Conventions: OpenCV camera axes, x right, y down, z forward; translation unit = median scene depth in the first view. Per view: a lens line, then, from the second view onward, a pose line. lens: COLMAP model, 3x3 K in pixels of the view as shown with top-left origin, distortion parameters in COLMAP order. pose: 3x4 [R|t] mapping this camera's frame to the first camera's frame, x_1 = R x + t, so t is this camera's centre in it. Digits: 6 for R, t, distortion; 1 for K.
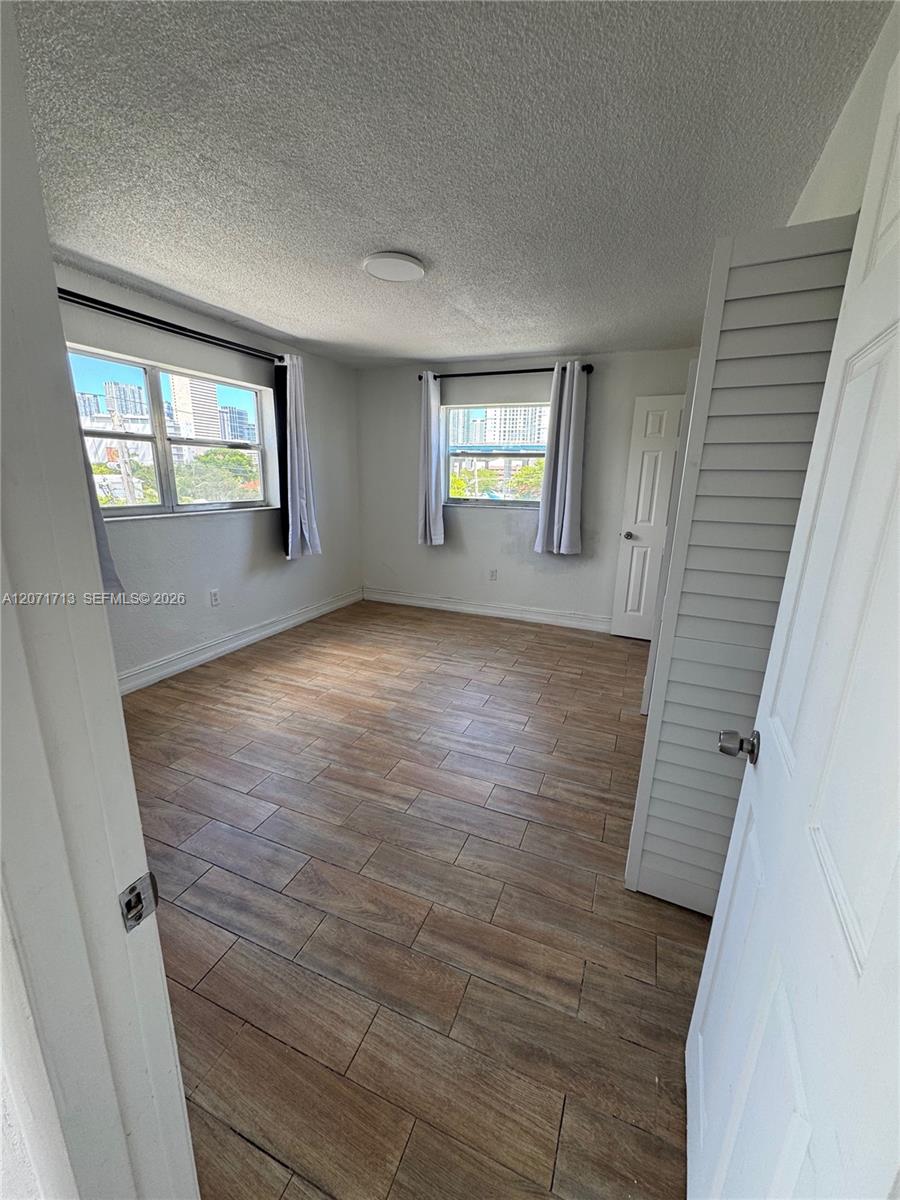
lens RADIAL K [[478.2, 0, 452.4], [0, 478.2, 601.1], [0, 0, 1]] dist [-0.003353, 0.000332]
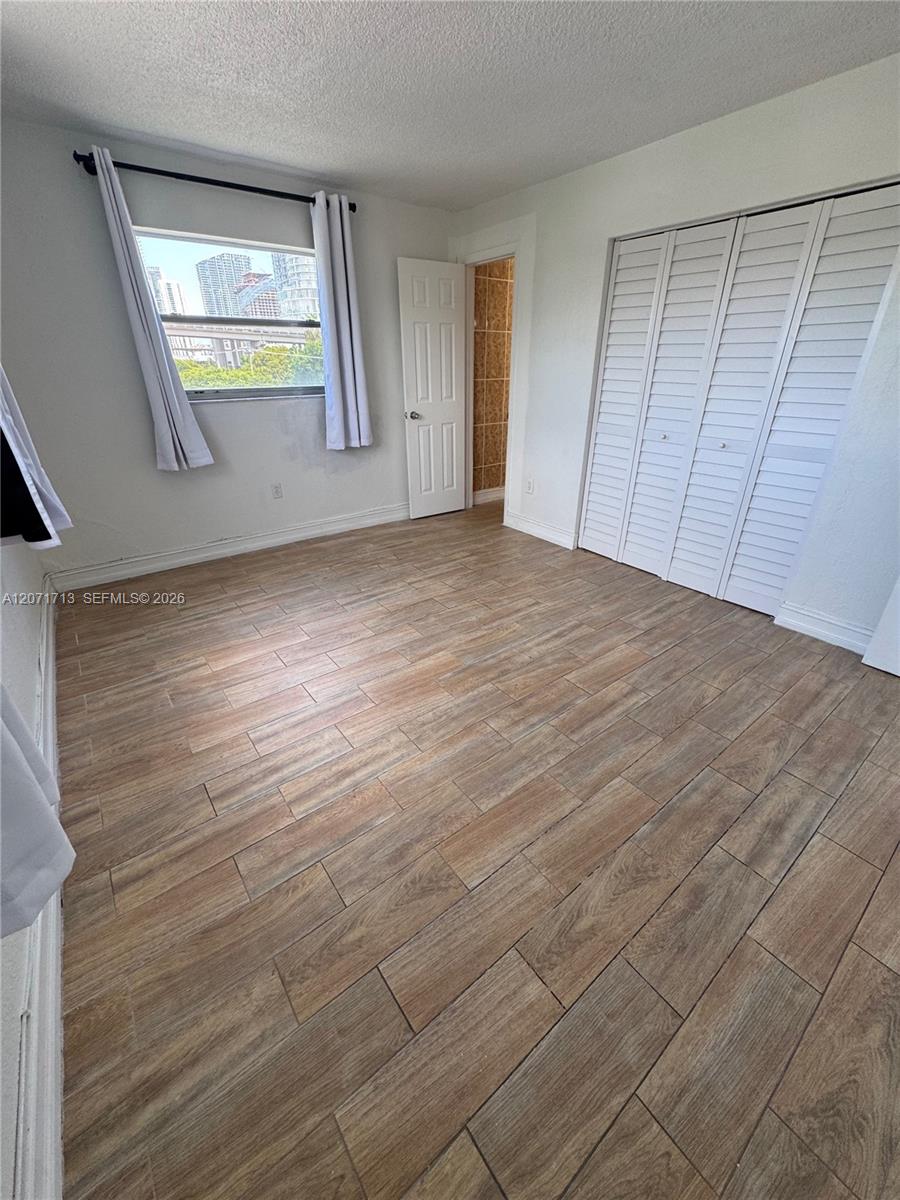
lens RADIAL K [[478.2, 0, 452.4], [0, 478.2, 601.1], [0, 0, 1]] dist [-0.003353, 0.000332]
pose [[0.501319, -0.409219, 0.762377, -0.595607], [0.234972, 0.912369, 0.335219, -0.116170], [-0.832747, 0.011086, 0.553542, 0.453082]]
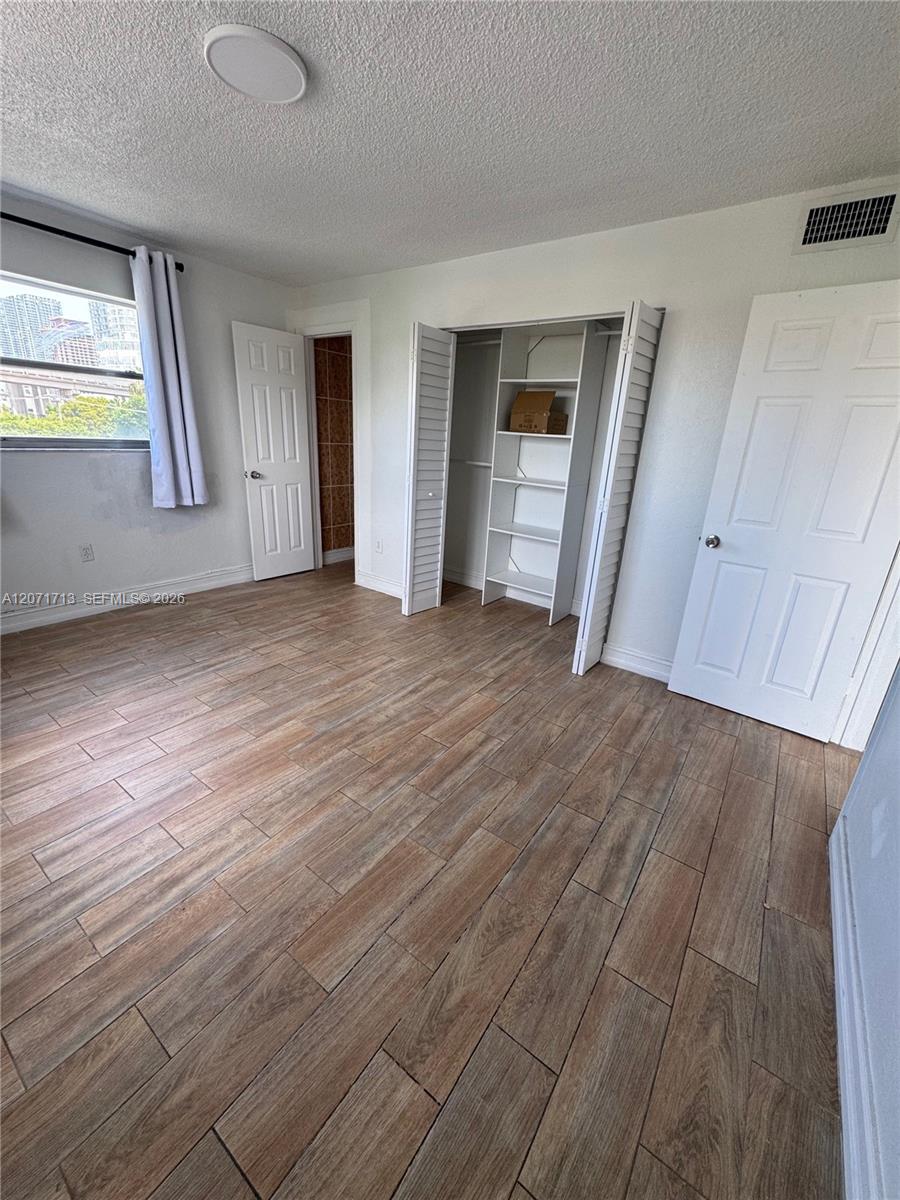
lens RADIAL K [[478.2, 0, 452.4], [0, 478.2, 601.1], [0, 0, 1]] dist [-0.003353, 0.000332]
pose [[0.230944, -0.328150, 0.915960, -0.589212], [0.198493, 0.937500, 0.285821, -0.111237], [-0.952505, 0.115803, 0.281646, 0.445870]]
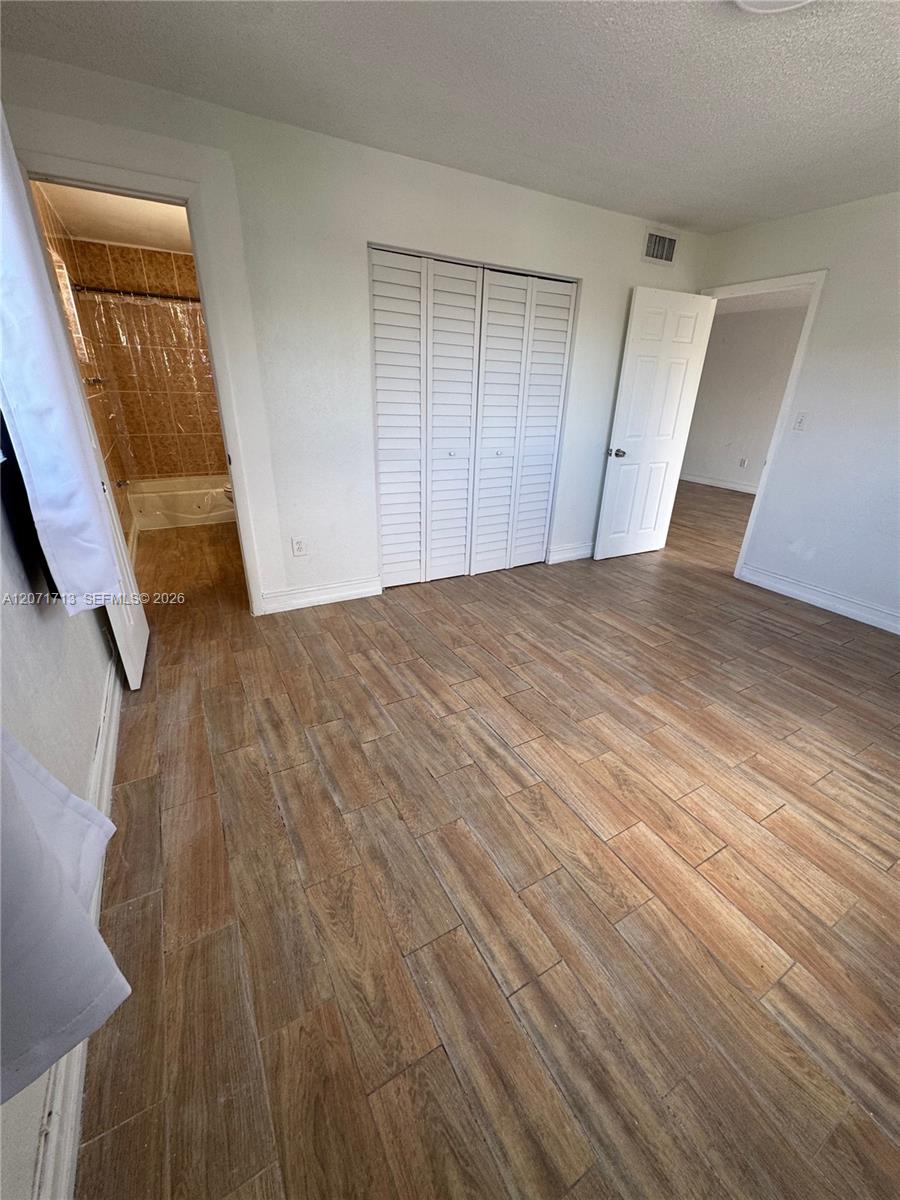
lens RADIAL K [[478.2, 0, 452.4], [0, 478.2, 601.1], [0, 0, 1]] dist [-0.003353, 0.000332]
pose [[-0.787238, -0.297265, 0.540268, -0.214554], [0.108833, 0.795403, 0.596229, -0.332653], [-0.606969, 0.528173, -0.593819, 1.306766]]
